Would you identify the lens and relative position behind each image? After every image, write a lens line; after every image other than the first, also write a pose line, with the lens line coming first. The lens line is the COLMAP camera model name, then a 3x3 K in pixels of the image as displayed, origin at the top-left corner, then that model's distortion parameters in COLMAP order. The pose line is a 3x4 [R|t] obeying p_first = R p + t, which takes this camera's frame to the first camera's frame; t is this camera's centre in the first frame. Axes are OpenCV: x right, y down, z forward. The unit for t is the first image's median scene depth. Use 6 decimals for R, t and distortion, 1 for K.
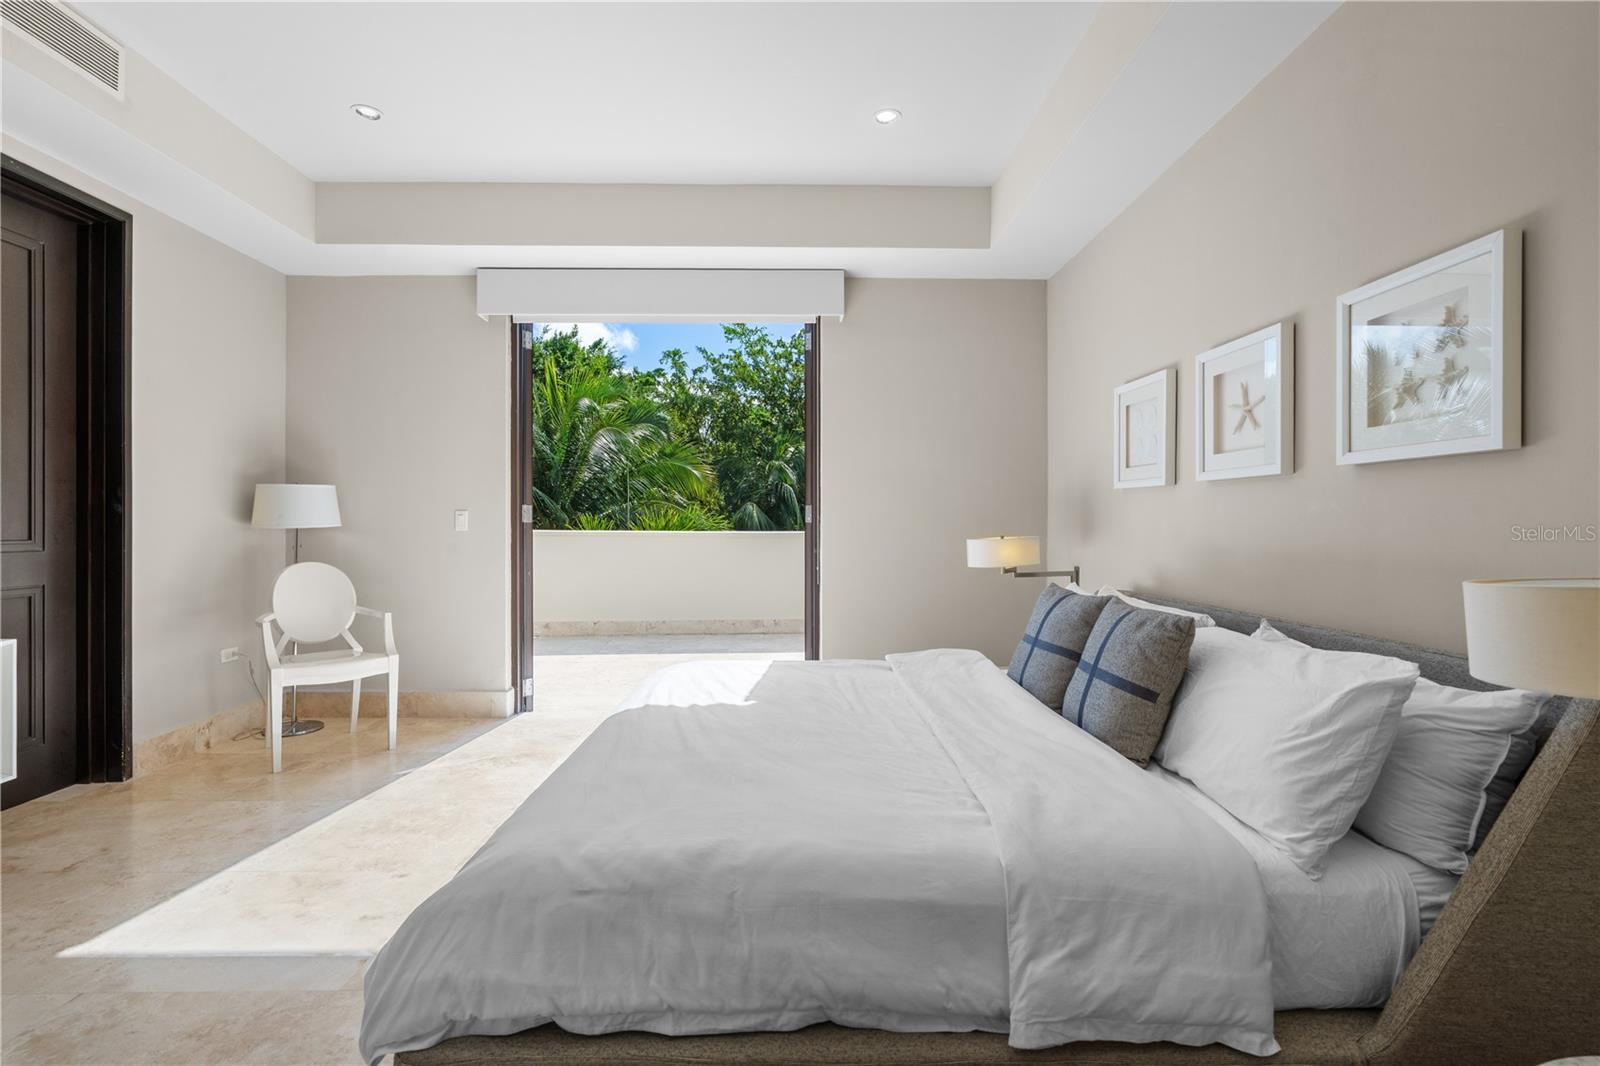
lens RADIAL K [[658.3, 0, 798.8], [0, 658.3, 523.7], [0, 0, 1]] dist [-0.000263, 0.000006]
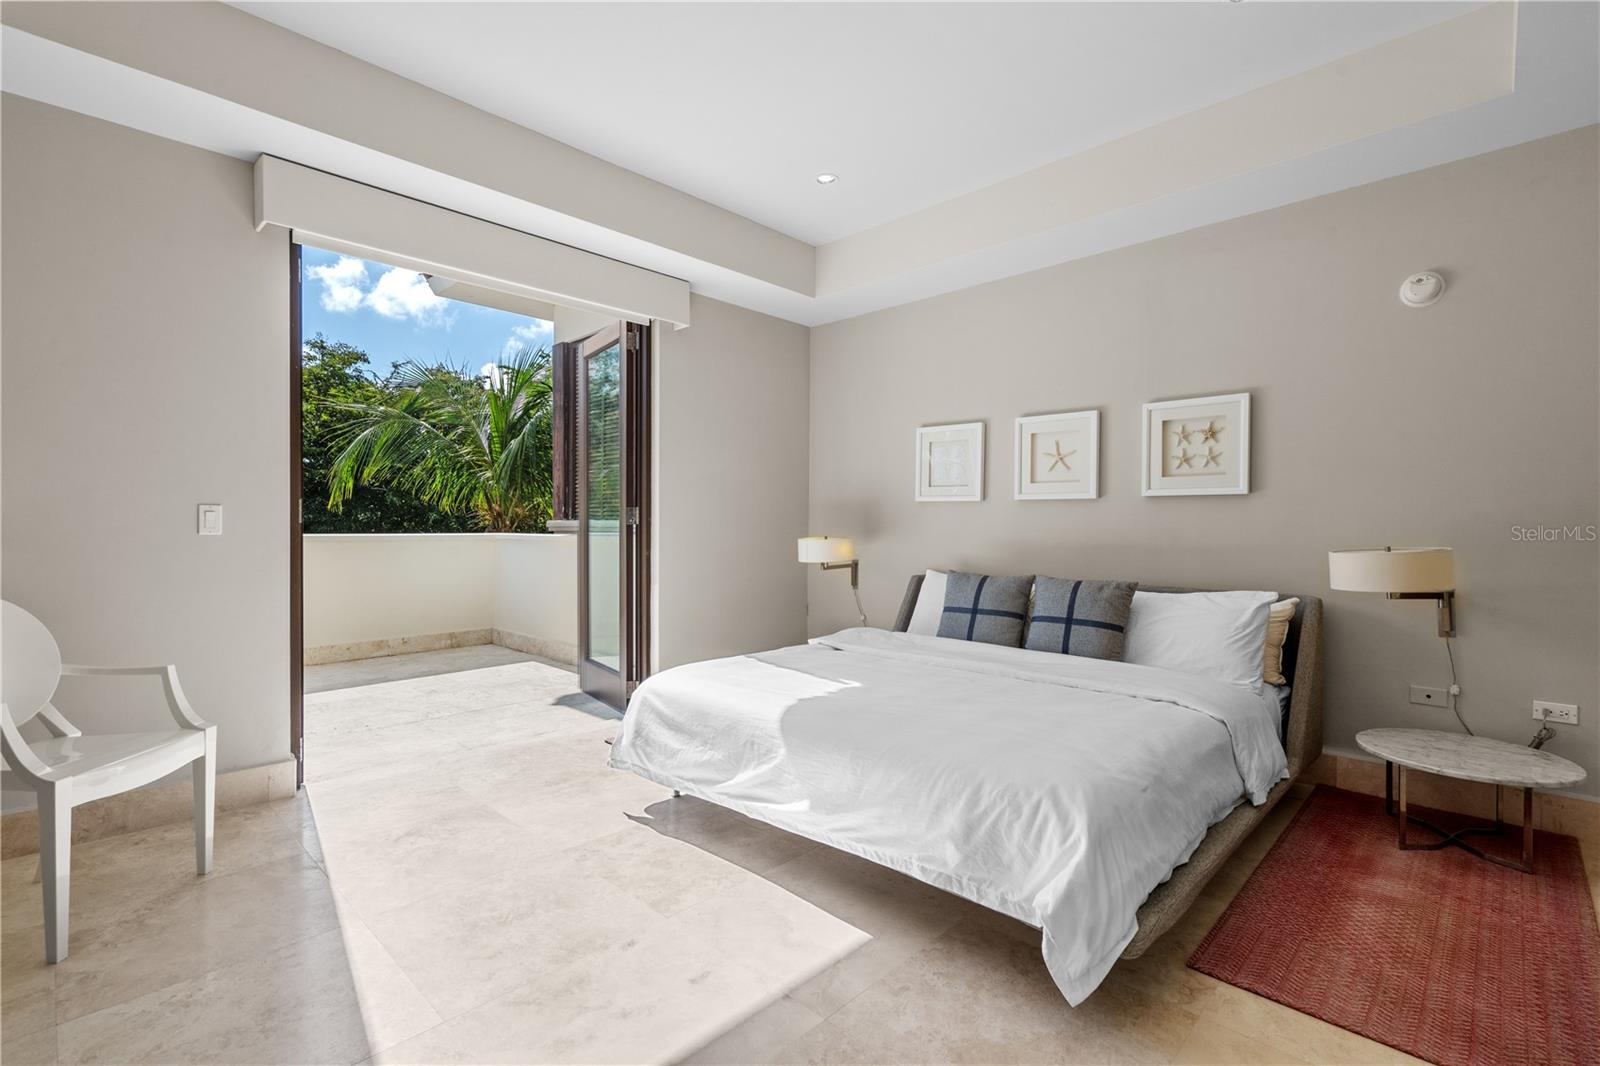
lens RADIAL K [[639.9, 0, 794.9], [0, 639.9, 533.7], [0, 0, 1]] dist [0.000762, -0.000196]
pose [[0.760625, -0.005631, 0.649167, -0.592093], [-0.003400, 0.999914, 0.012657, -0.001517], [-0.649183, -0.011834, 0.760541, 0.148873]]
